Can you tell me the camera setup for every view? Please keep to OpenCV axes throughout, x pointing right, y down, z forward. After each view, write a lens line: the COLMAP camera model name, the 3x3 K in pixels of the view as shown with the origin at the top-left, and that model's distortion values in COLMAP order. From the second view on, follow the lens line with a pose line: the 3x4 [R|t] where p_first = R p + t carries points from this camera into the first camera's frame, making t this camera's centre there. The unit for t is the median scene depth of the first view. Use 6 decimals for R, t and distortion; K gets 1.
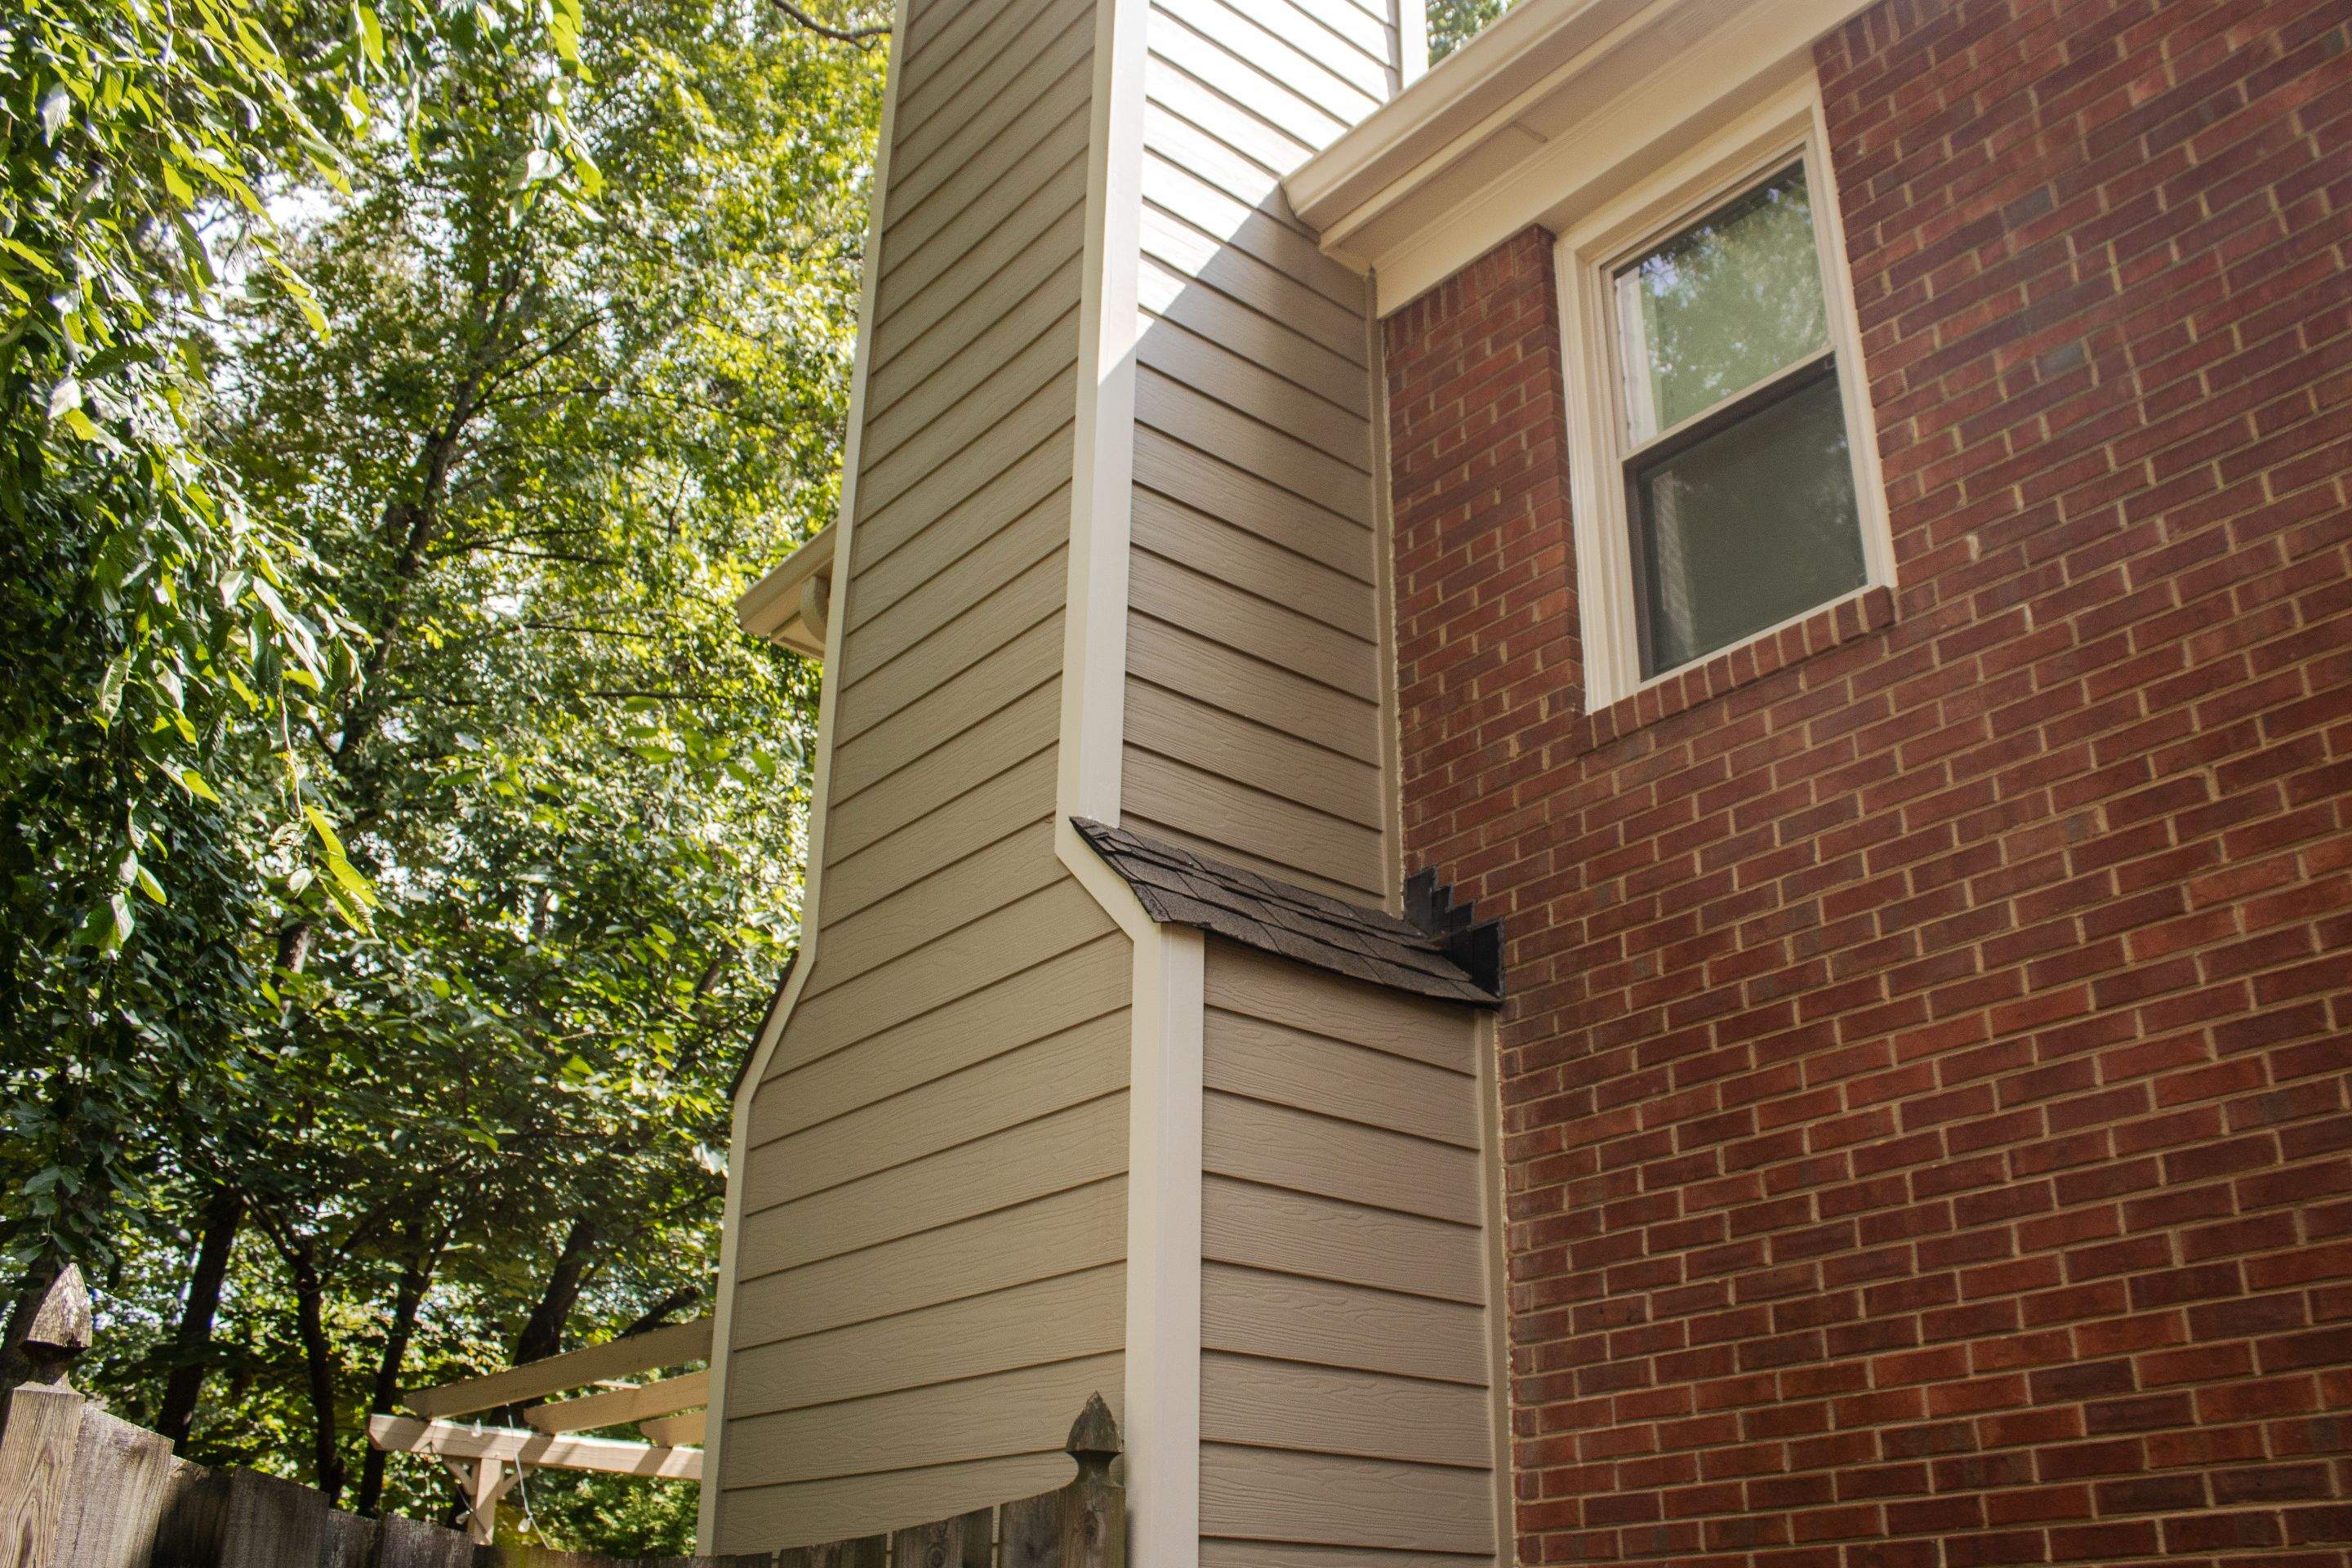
lens RADIAL K [[2087.3, 0, 1270.3], [0, 2087.3, 788.5], [0, 0, 1]] dist [-0.147725, 0.001515]
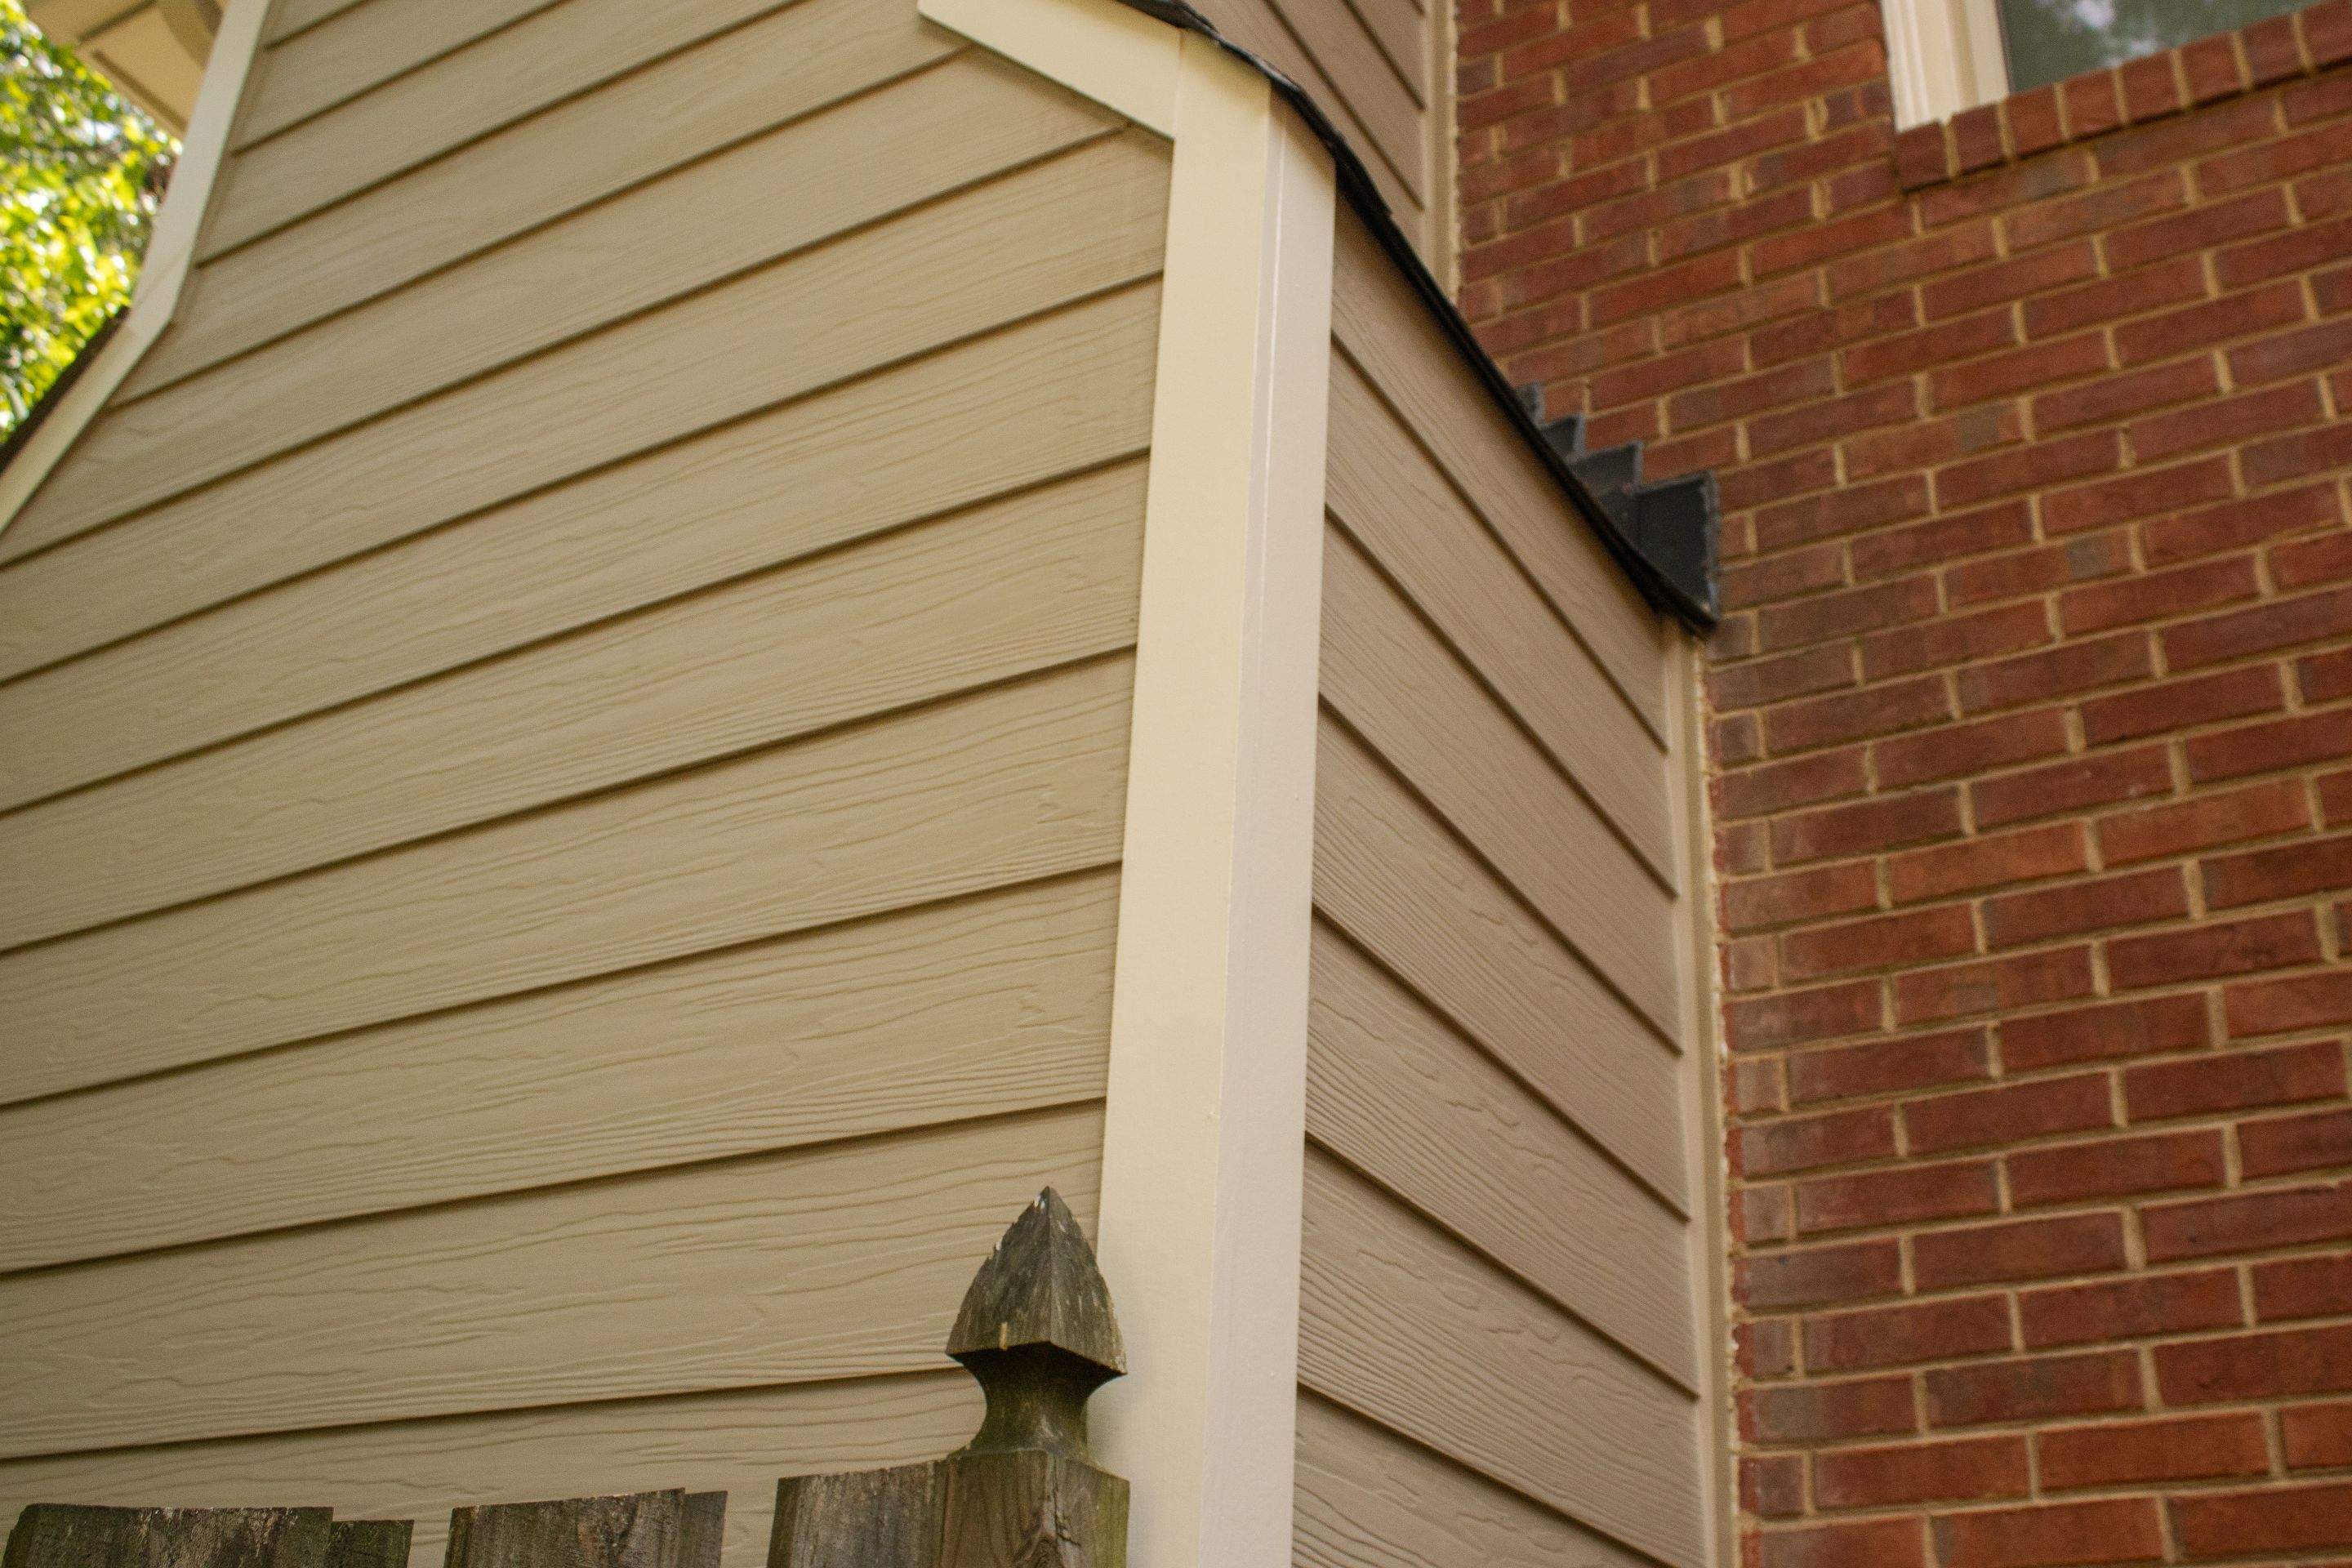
lens RADIAL K [[2452.5, 0, 1276.8], [0, 2452.5, 789.9], [0, 0, 1]] dist [-0.121827, 0.025240]
pose [[0.937478, 0.191986, 0.290305, -0.143881], [-0.175607, 0.981063, -0.081716, 0.209037], [-0.300496, 0.025627, 0.953439, 0.501326]]
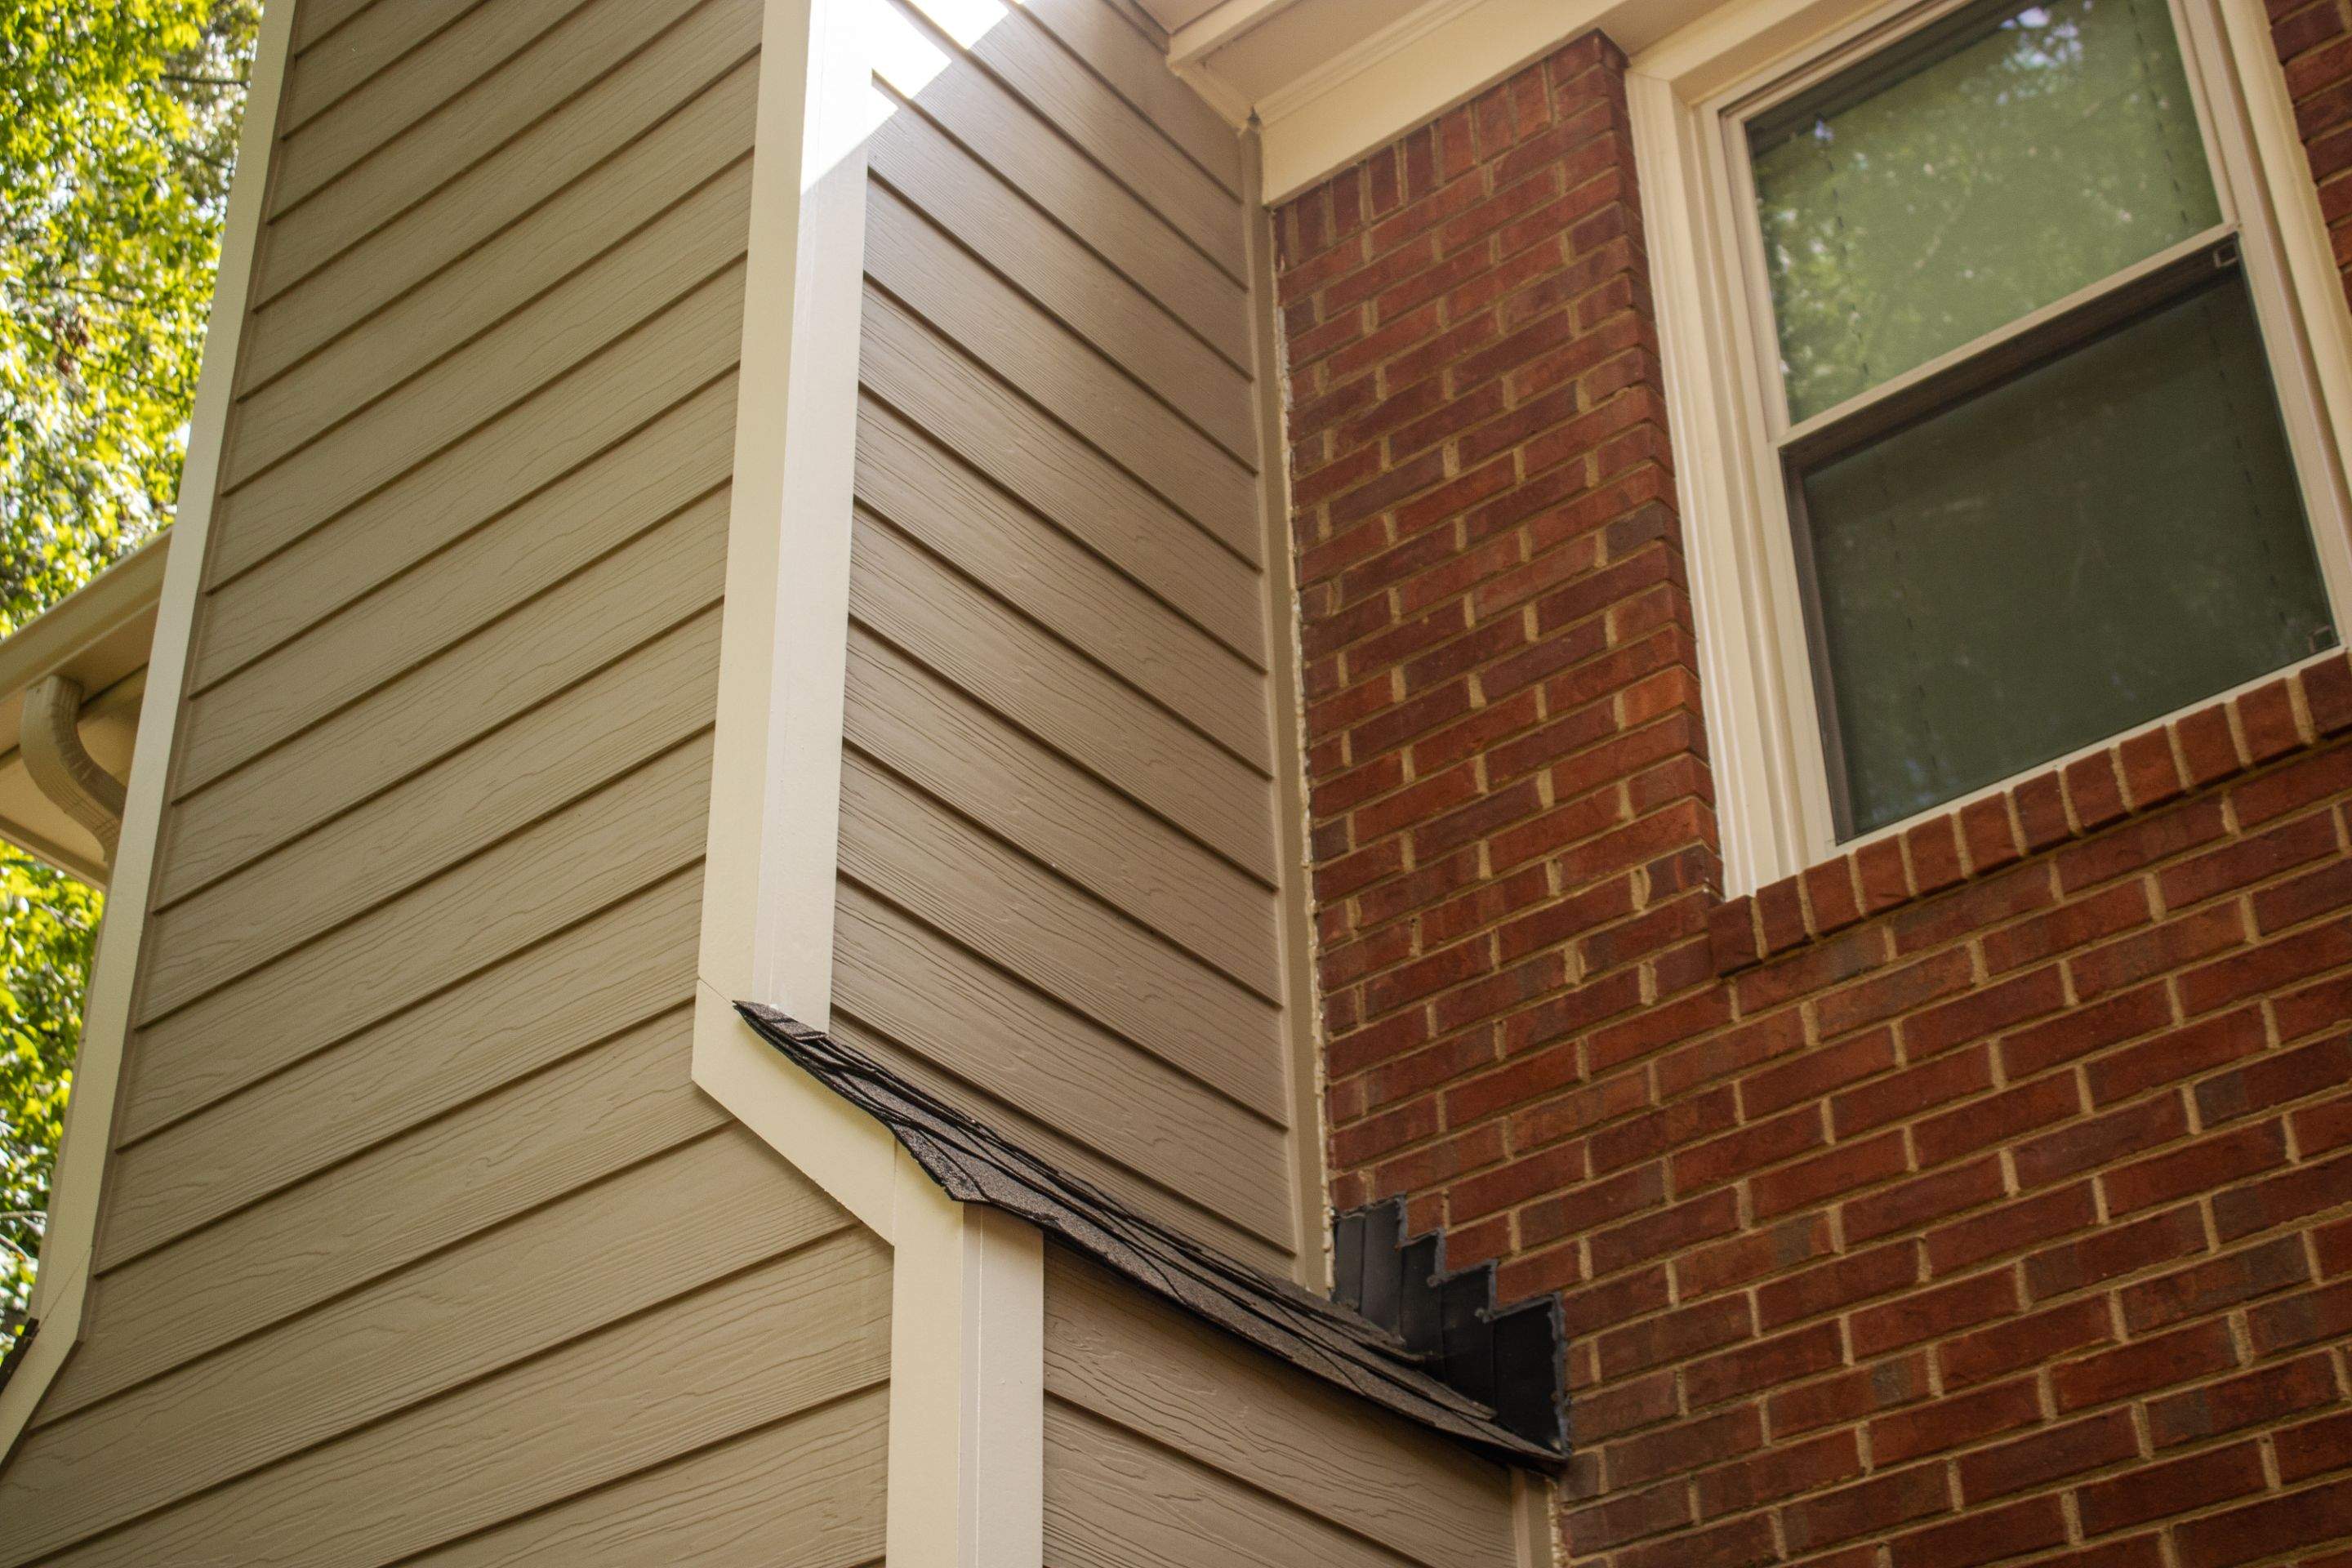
lens RADIAL K [[3408.9, 0, 1176.0], [0, 3408.9, 784.0], [0, 0, 1]] dist [-0.061775, 0.132683]
pose [[0.985665, 0.077340, 0.149946, -0.113528], [-0.051478, 0.984226, -0.169263, 0.087784], [-0.160671, 0.159117, 0.974098, 0.215361]]
